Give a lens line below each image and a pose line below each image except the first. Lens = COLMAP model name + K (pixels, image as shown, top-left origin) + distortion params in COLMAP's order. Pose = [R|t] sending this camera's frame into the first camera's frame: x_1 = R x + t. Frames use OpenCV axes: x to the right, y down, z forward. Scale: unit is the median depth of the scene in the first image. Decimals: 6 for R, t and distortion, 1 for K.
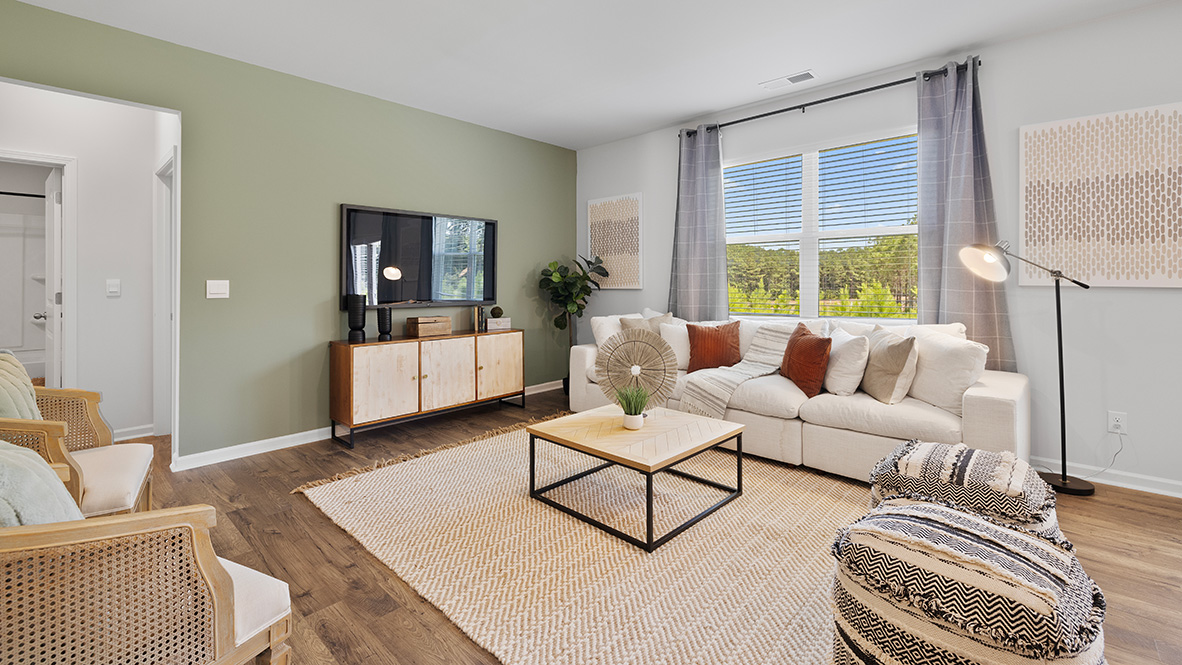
lens RADIAL K [[503.1, 0, 588.9], [0, 503.1, 278.3], [0, 0, 1]] dist [-0.000276, -0.000009]
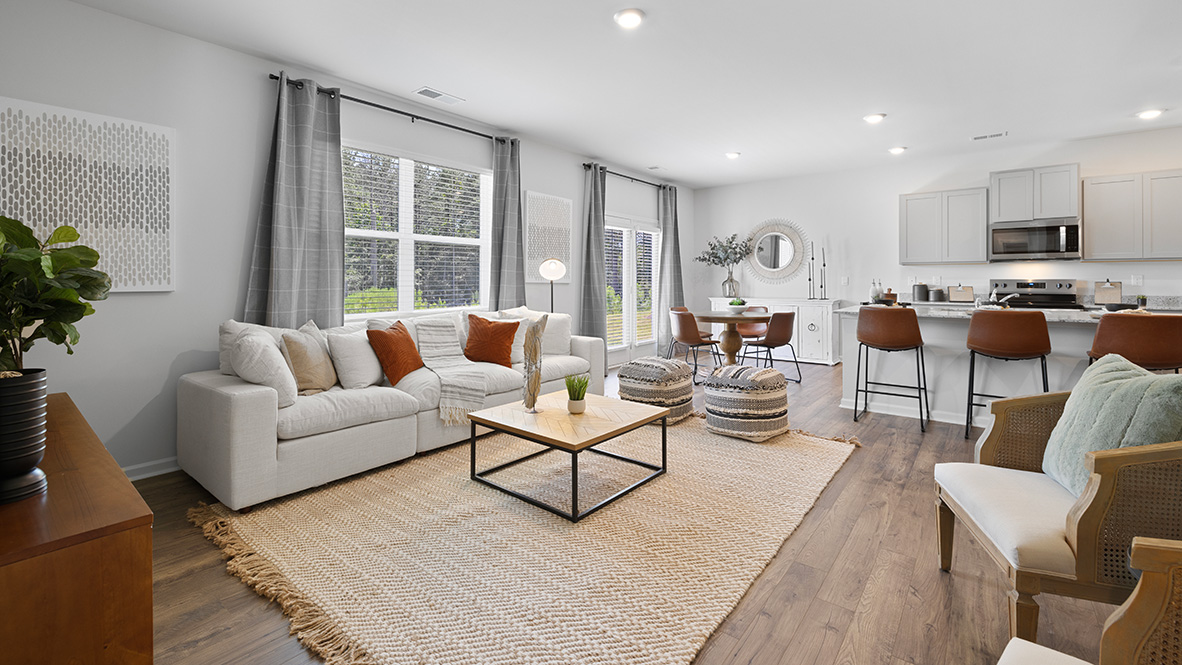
lens RADIAL K [[494.4, 0, 590.8], [0, 494.4, 282.3], [0, 0, 1]] dist [-0.000308, 0.000017]
pose [[-0.072733, -0.001935, 0.997350, -0.602405], [-0.008089, 0.999966, 0.001350, 0.007098], [-0.997319, -0.007969, -0.072746, 0.638486]]
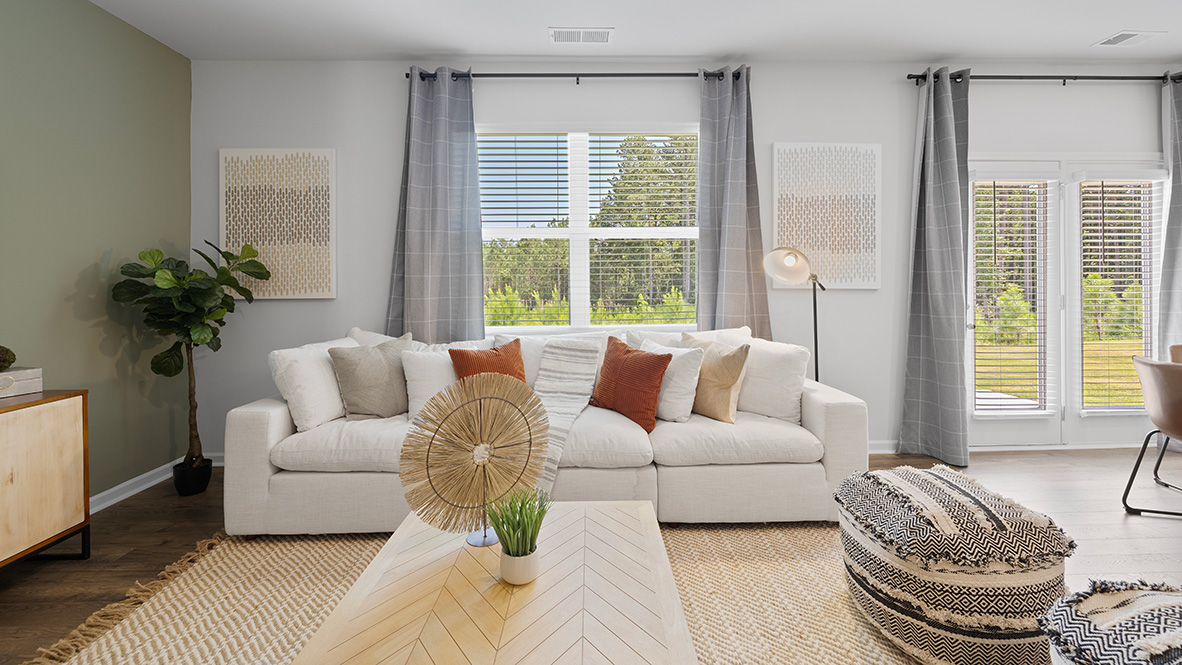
lens RADIAL K [[494.4, 0, 590.8], [0, 494.4, 282.3], [0, 0, 1]] dist [-0.000308, 0.000017]
pose [[0.710833, 0.000754, 0.703361, -0.127356], [0.000171, 0.999999, -0.001245, 0.001945], [-0.703361, 0.001005, 0.710832, 0.364608]]
